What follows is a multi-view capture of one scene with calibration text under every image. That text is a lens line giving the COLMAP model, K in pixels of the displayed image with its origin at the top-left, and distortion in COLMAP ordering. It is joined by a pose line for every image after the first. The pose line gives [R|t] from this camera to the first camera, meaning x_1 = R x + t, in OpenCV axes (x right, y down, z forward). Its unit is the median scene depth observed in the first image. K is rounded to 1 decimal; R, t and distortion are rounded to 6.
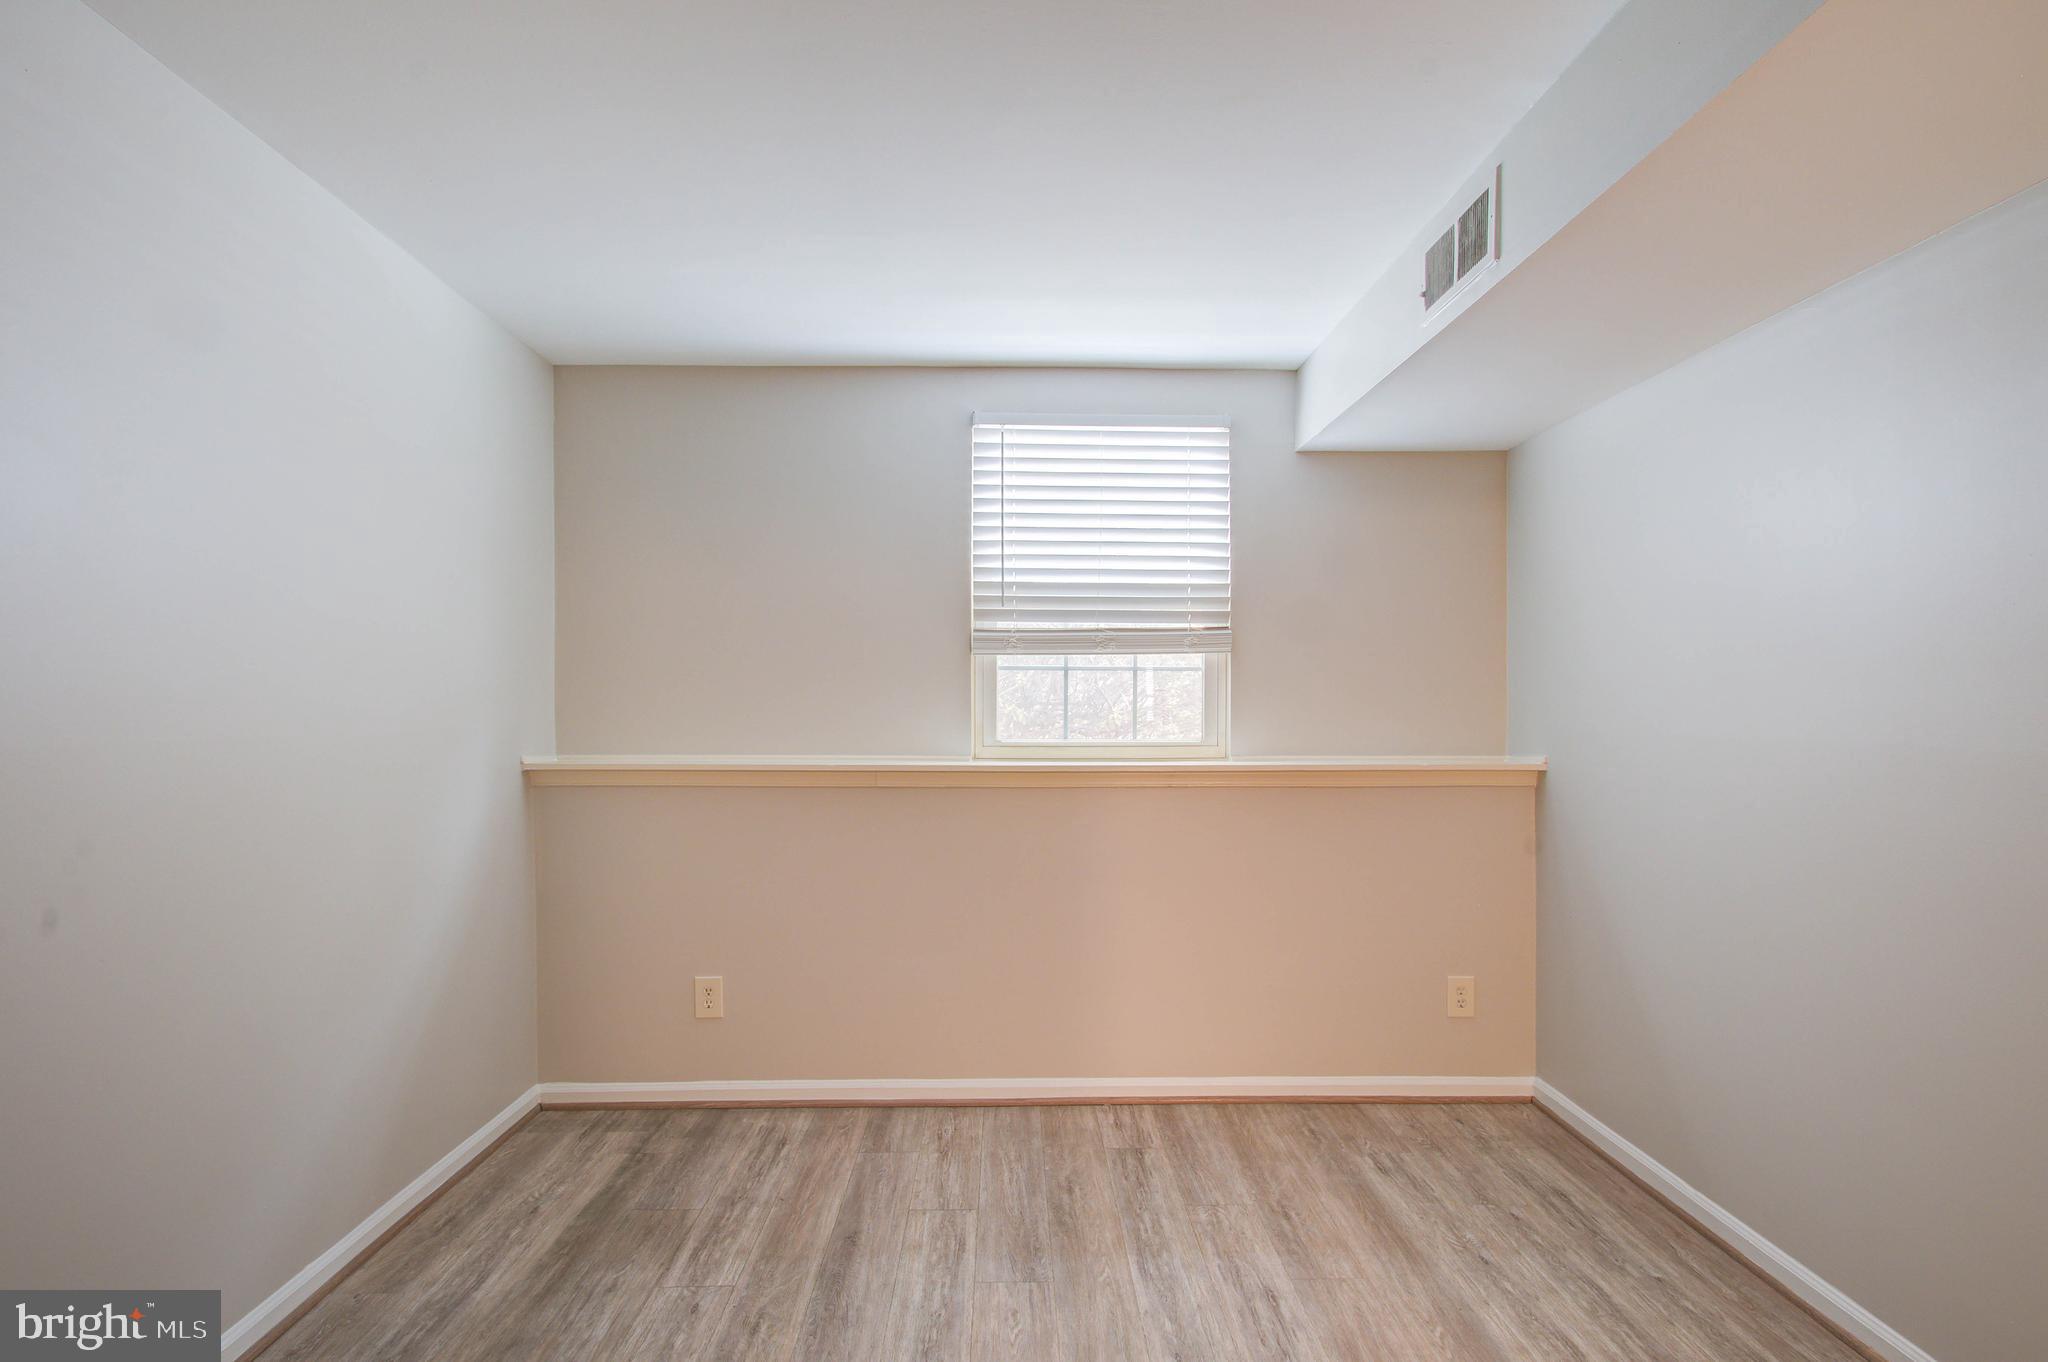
lens RADIAL K [[930.5, 0, 1018.0], [0, 930.5, 704.6], [0, 0, 1]] dist [0.002978, 0.001608]
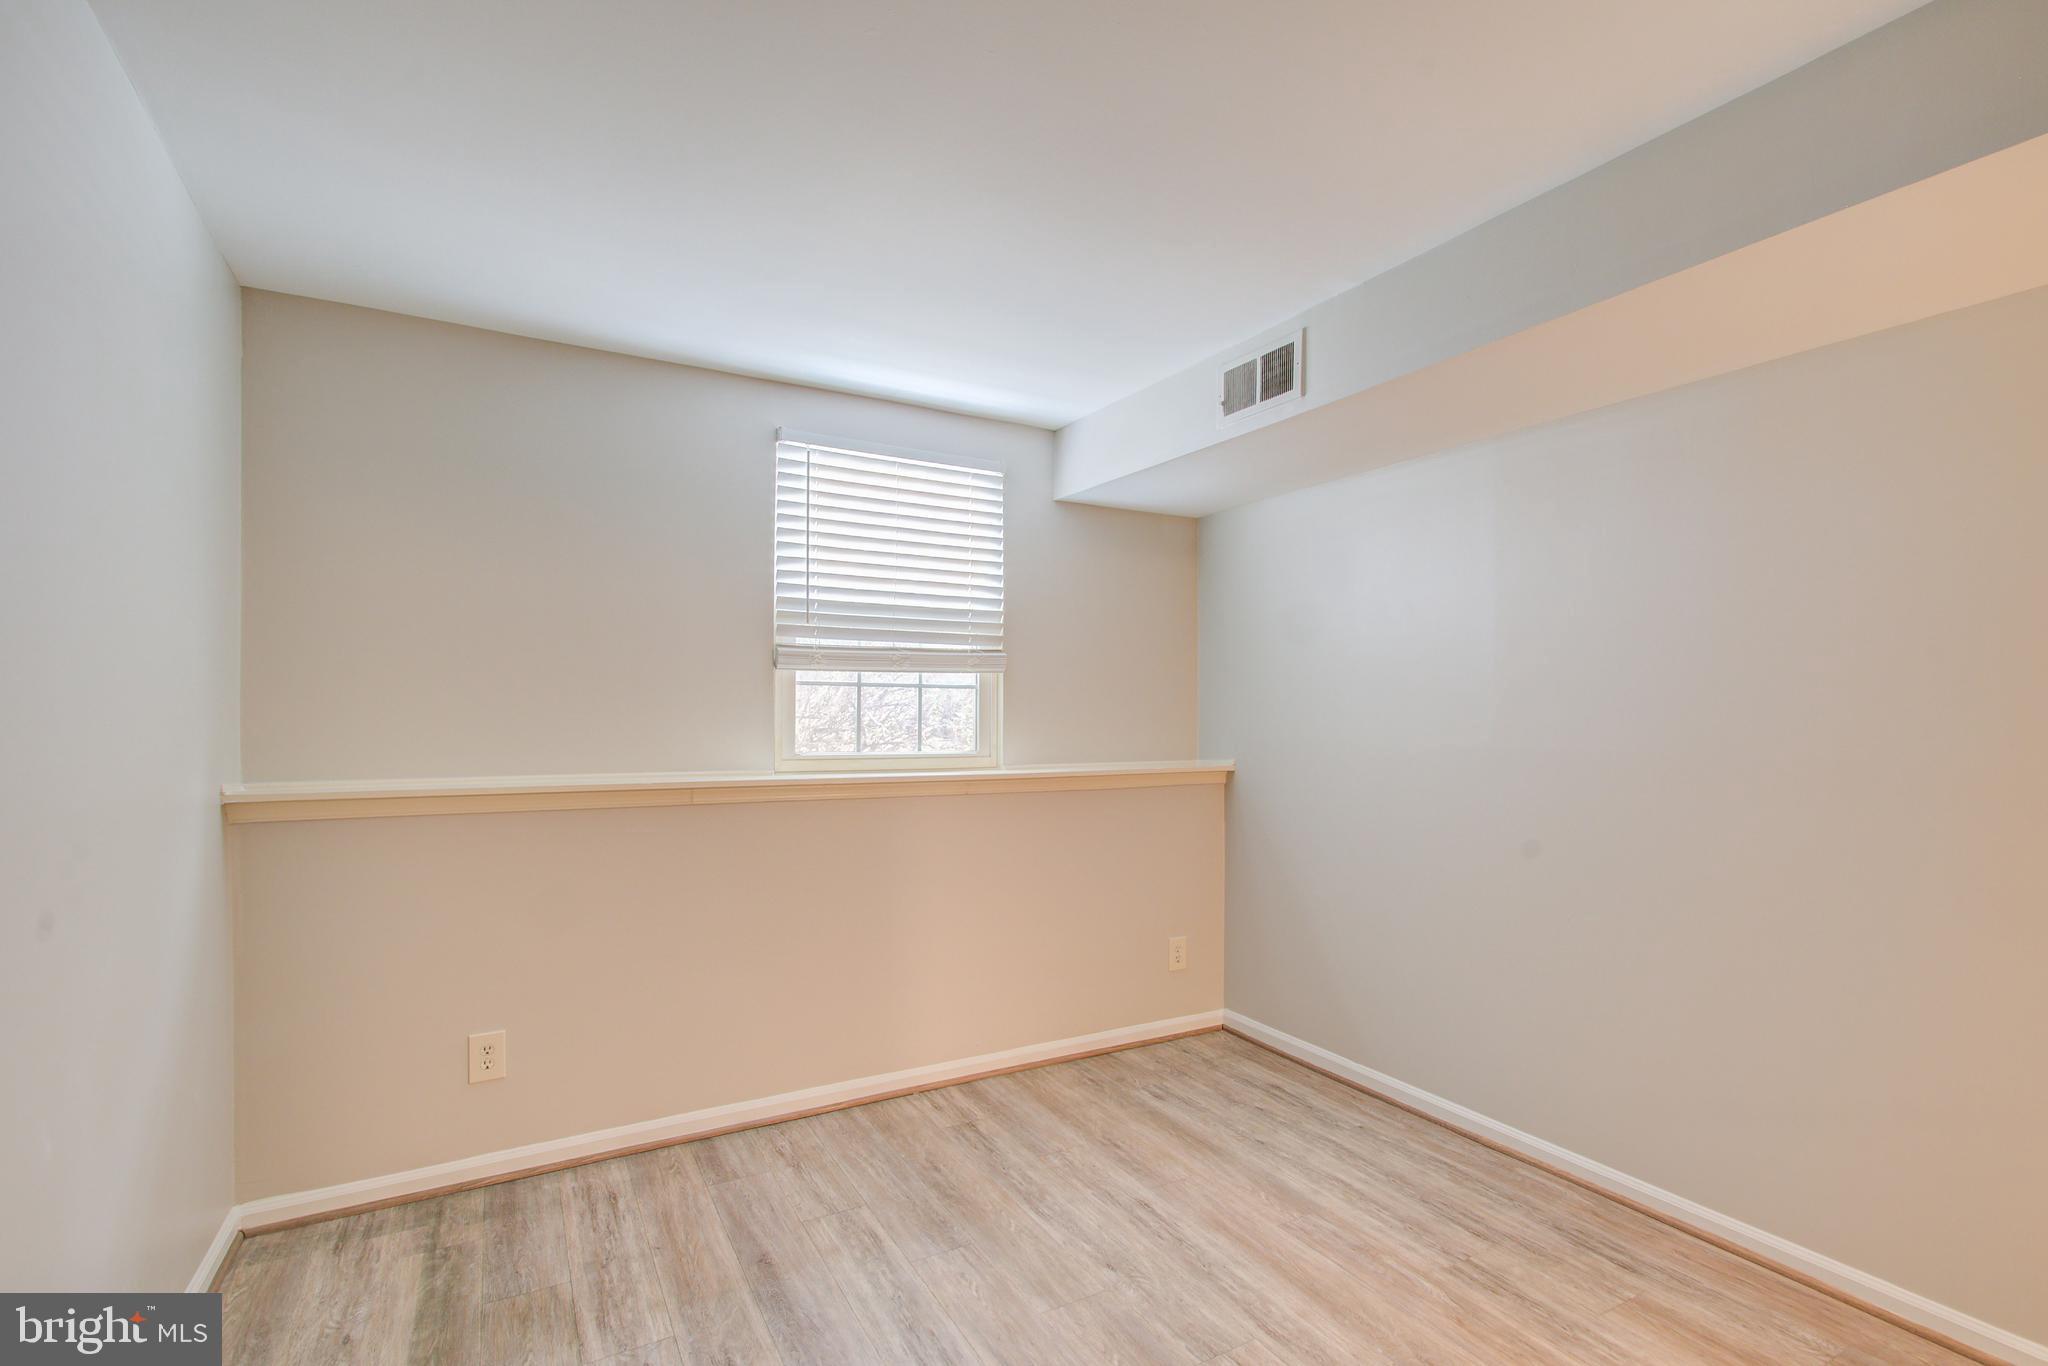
lens RADIAL K [[930.5, 0, 1018.0], [0, 930.5, 706.6], [0, 0, 1]] dist [0.002978, 0.001608]
pose [[0.880924, 0.006822, 0.473208, -0.328452], [-0.001171, 0.999924, -0.012234, -0.001876], [-0.473256, 0.010223, 0.880866, -0.002399]]
